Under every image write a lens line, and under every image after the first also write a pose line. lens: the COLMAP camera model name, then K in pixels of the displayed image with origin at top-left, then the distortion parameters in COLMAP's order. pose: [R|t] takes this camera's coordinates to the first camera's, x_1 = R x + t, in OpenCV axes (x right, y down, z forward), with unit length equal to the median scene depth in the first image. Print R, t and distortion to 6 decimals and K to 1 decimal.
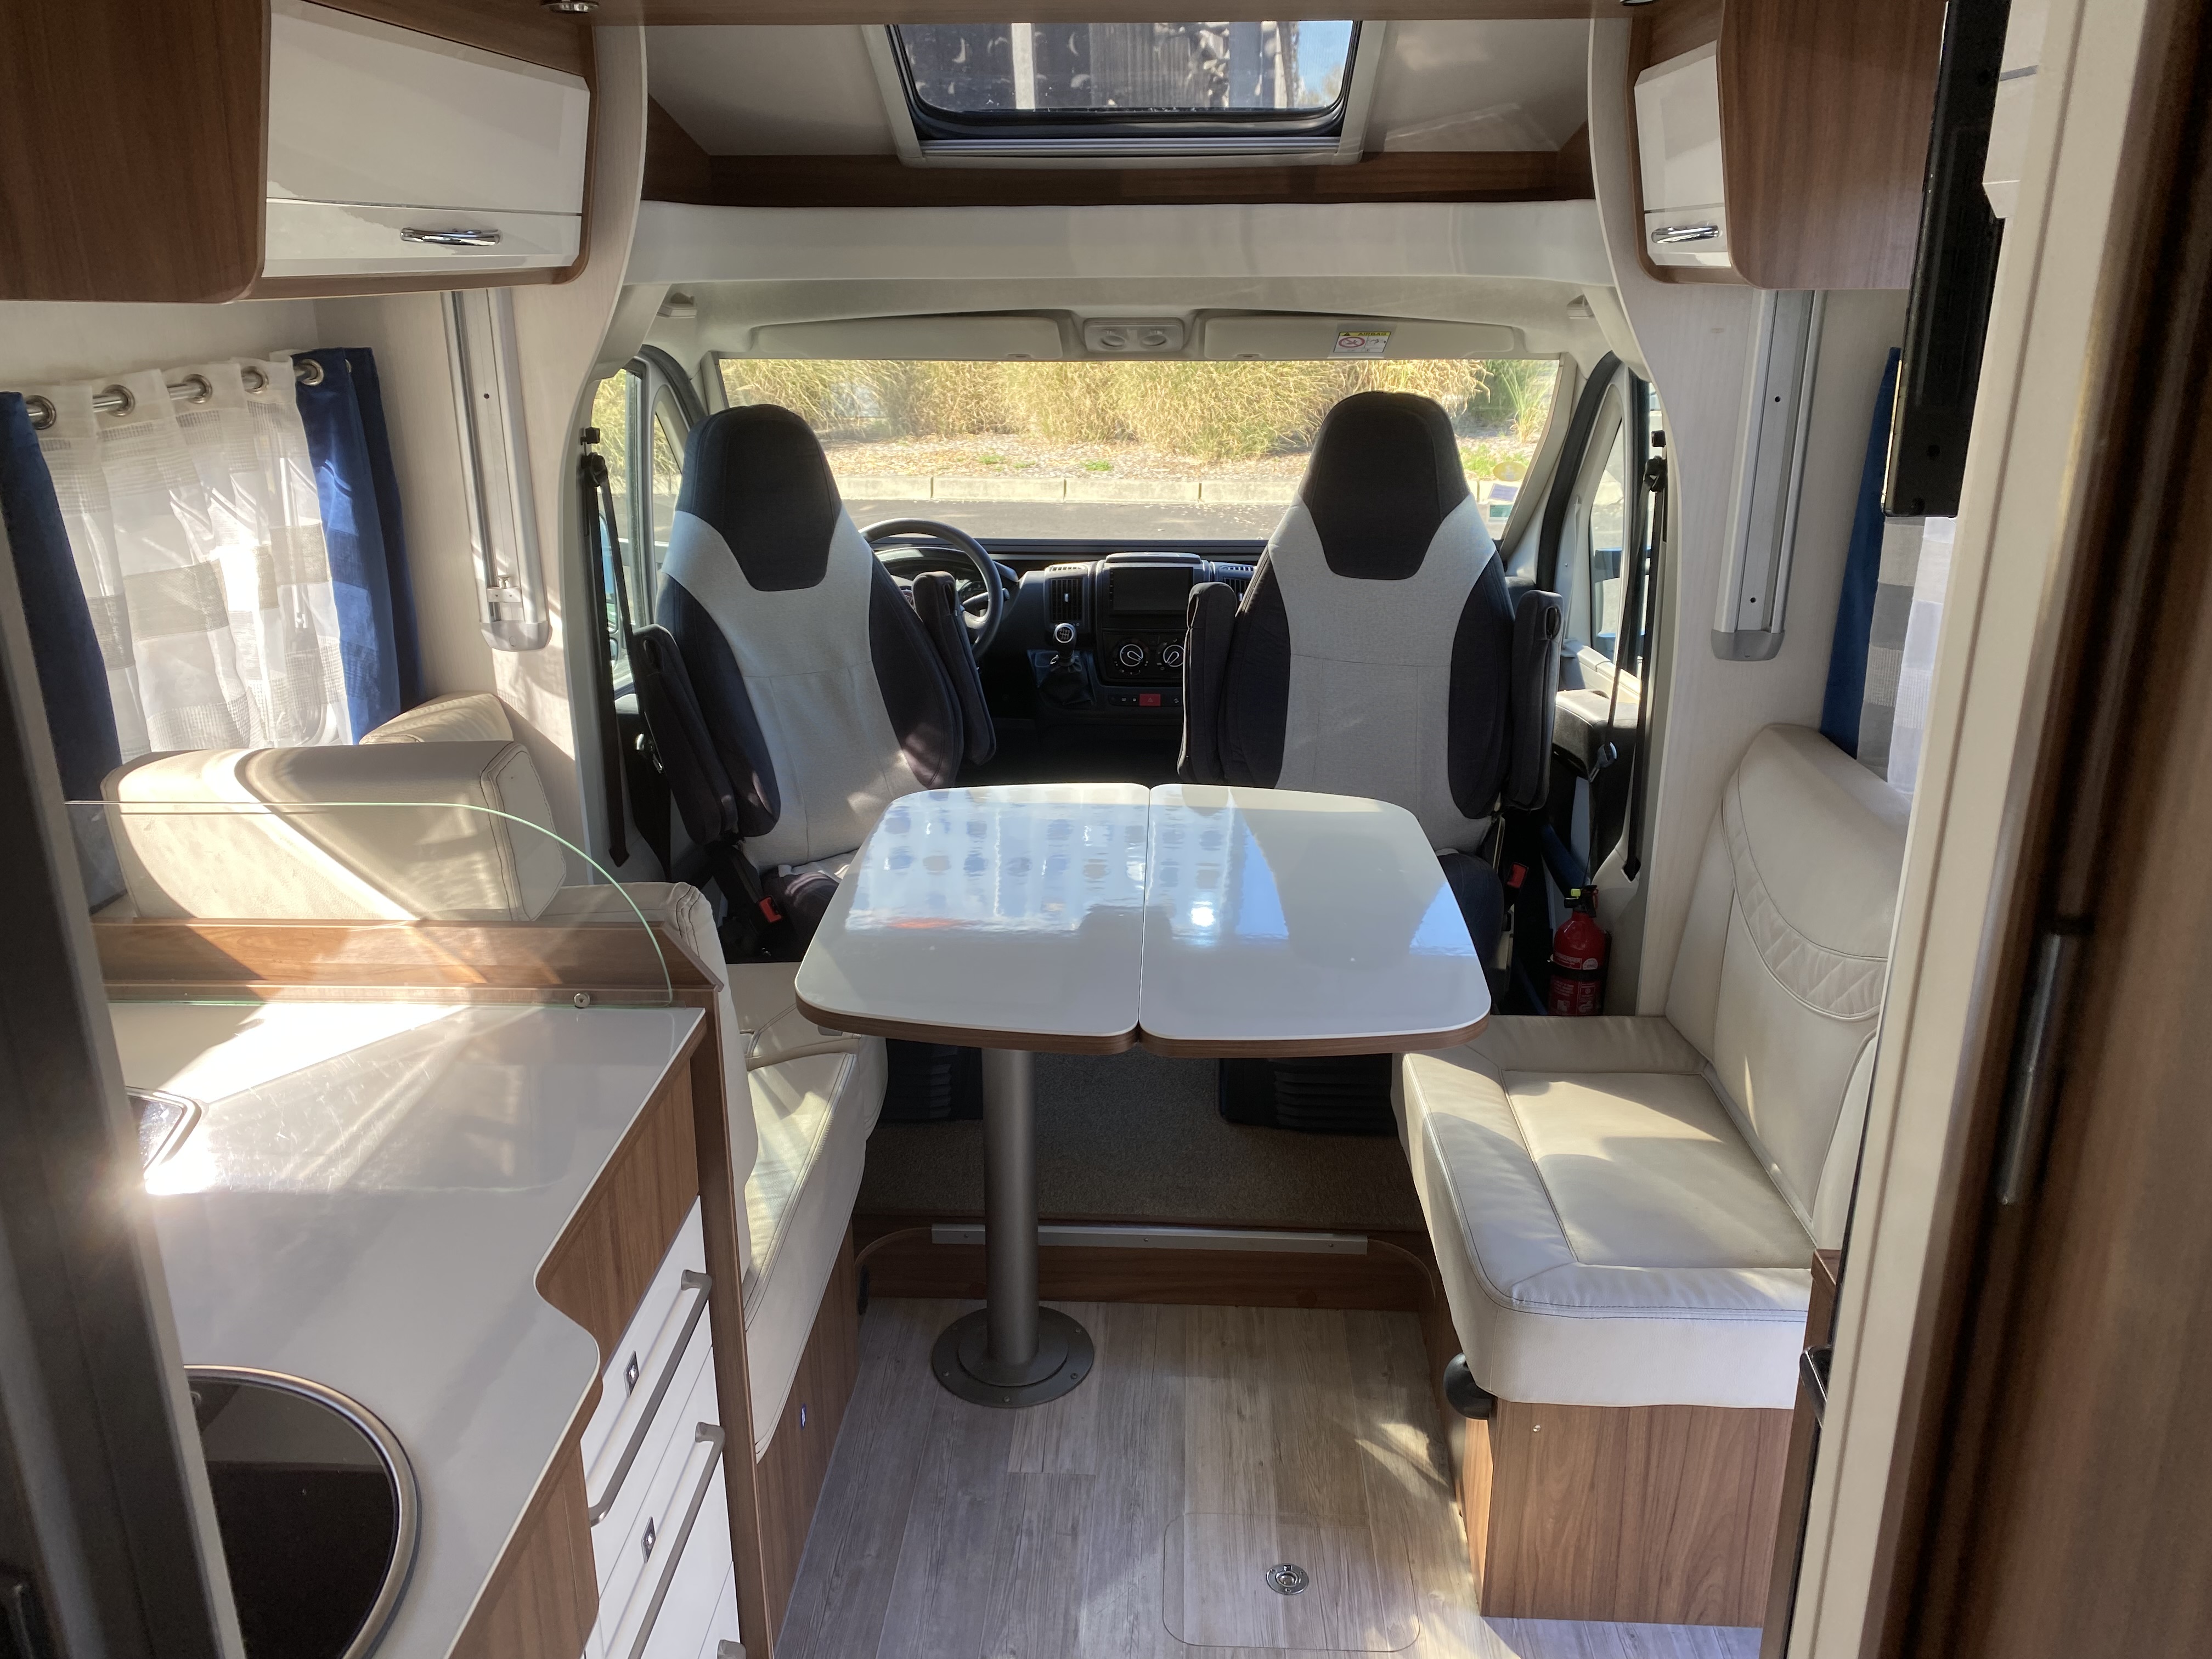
lens RADIAL K [[1703.0, 0, 1106.0], [0, 1703.0, 829.5], [0, 0, 1]] dist [-0.002005, 0.000979]
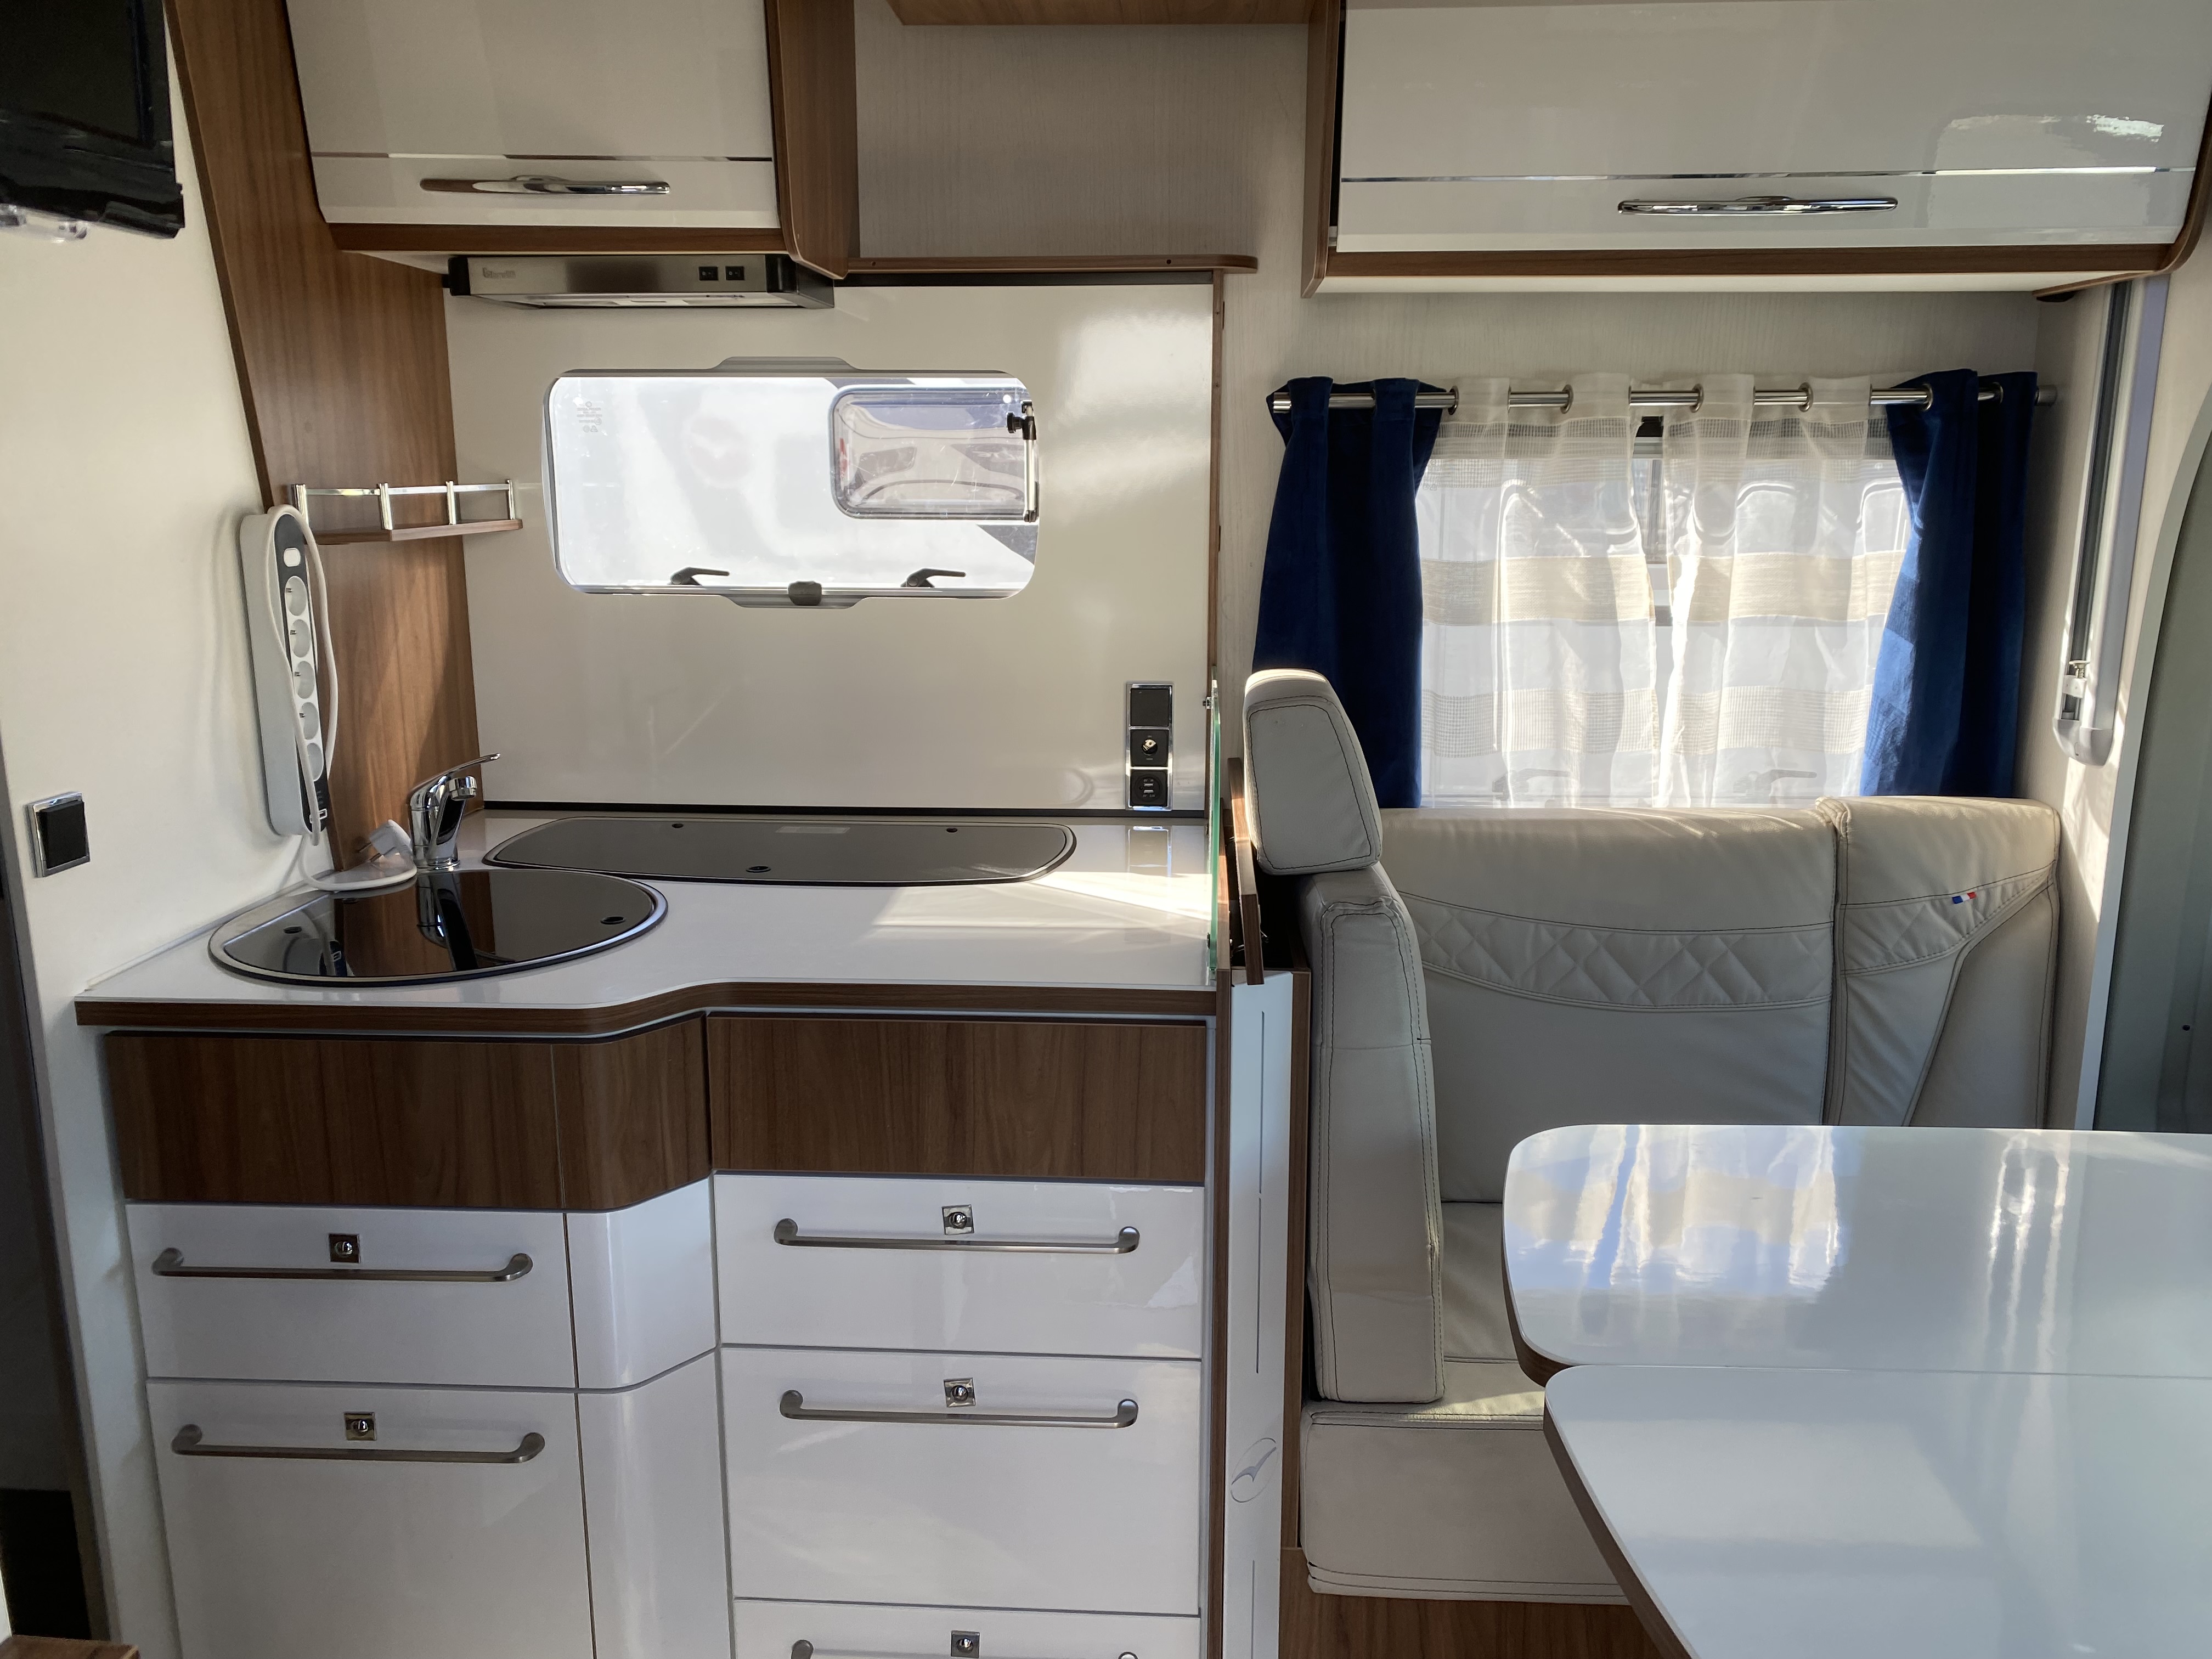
lens RADIAL K [[1703.0, 0, 1106.0], [0, 1703.0, 829.5], [0, 0, 1]] dist [-0.002005, 0.000979]
pose [[-0.012285, 0.209695, -0.977690, 0.456244], [-0.326376, 0.923372, 0.202146, -0.097876], [0.945160, 0.321578, 0.057096, 0.609286]]
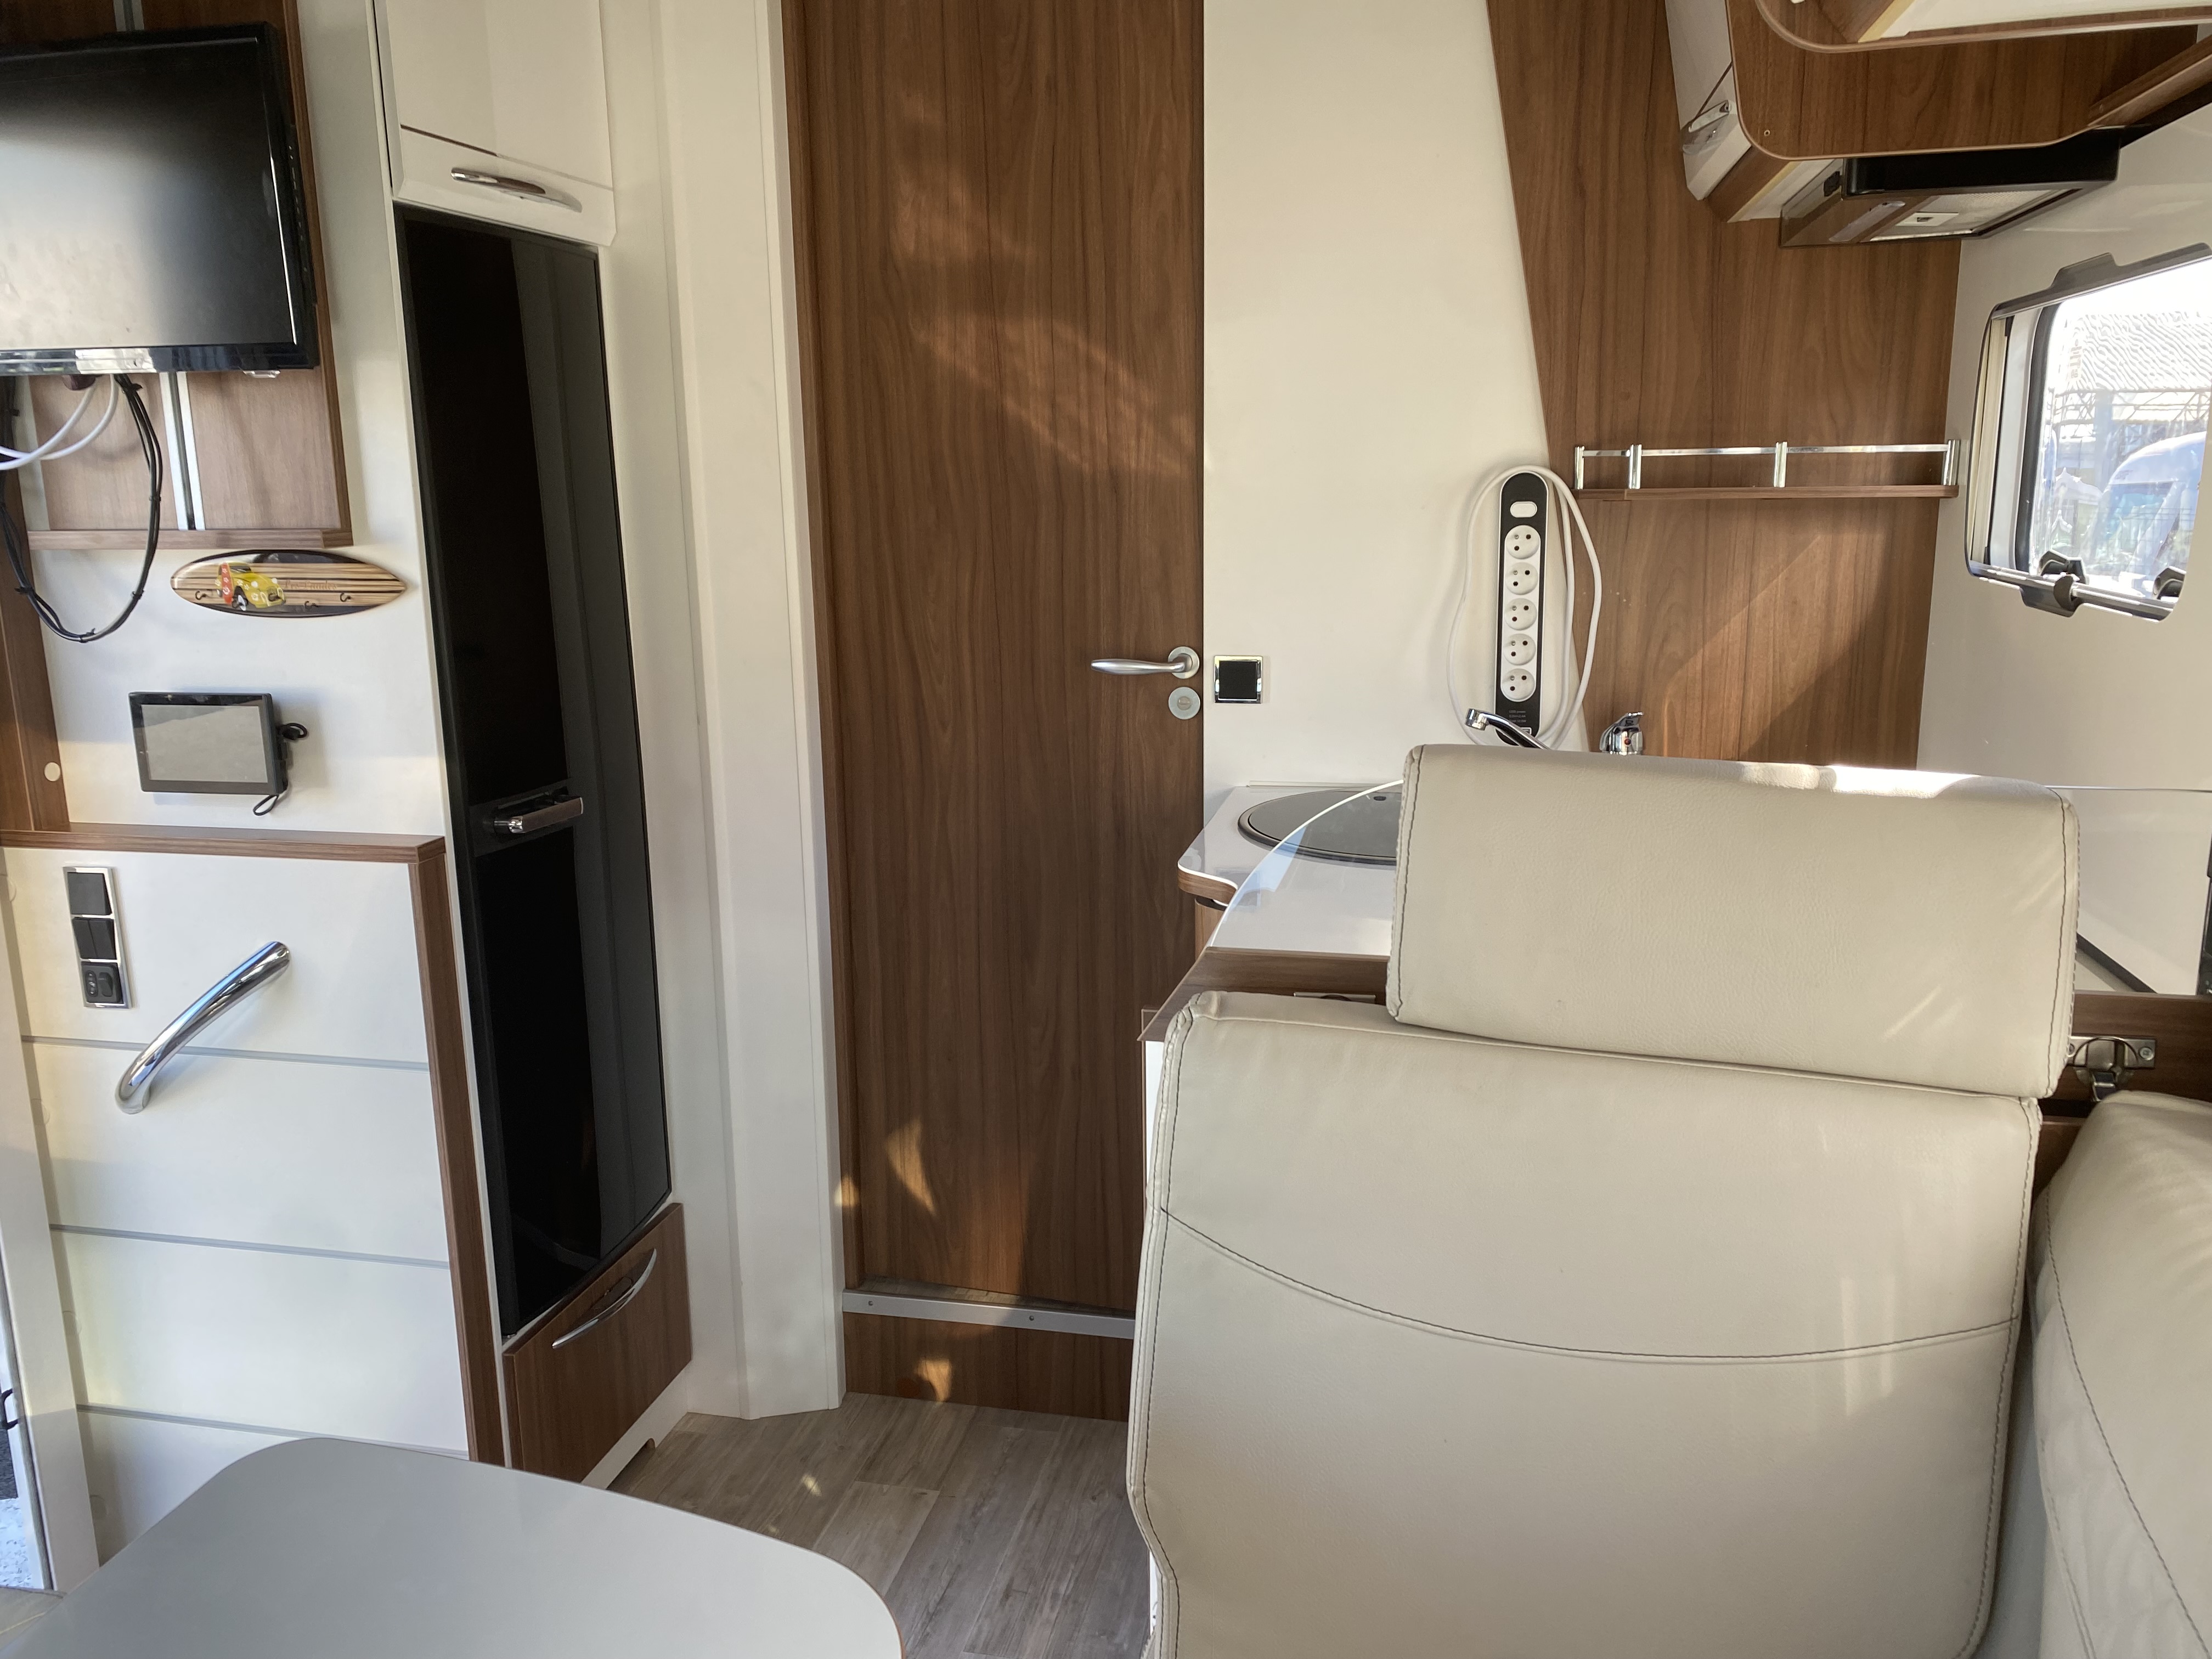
lens RADIAL K [[1703.0, 0, 1106.0], [0, 1703.0, 829.5], [0, 0, 1]] dist [-0.002005, 0.000979]
pose [[-0.987138, -0.019910, 0.158623, -0.216745], [0.065289, 0.855491, 0.513685, -0.261329], [-0.145928, 0.517434, -0.843189, 1.123855]]
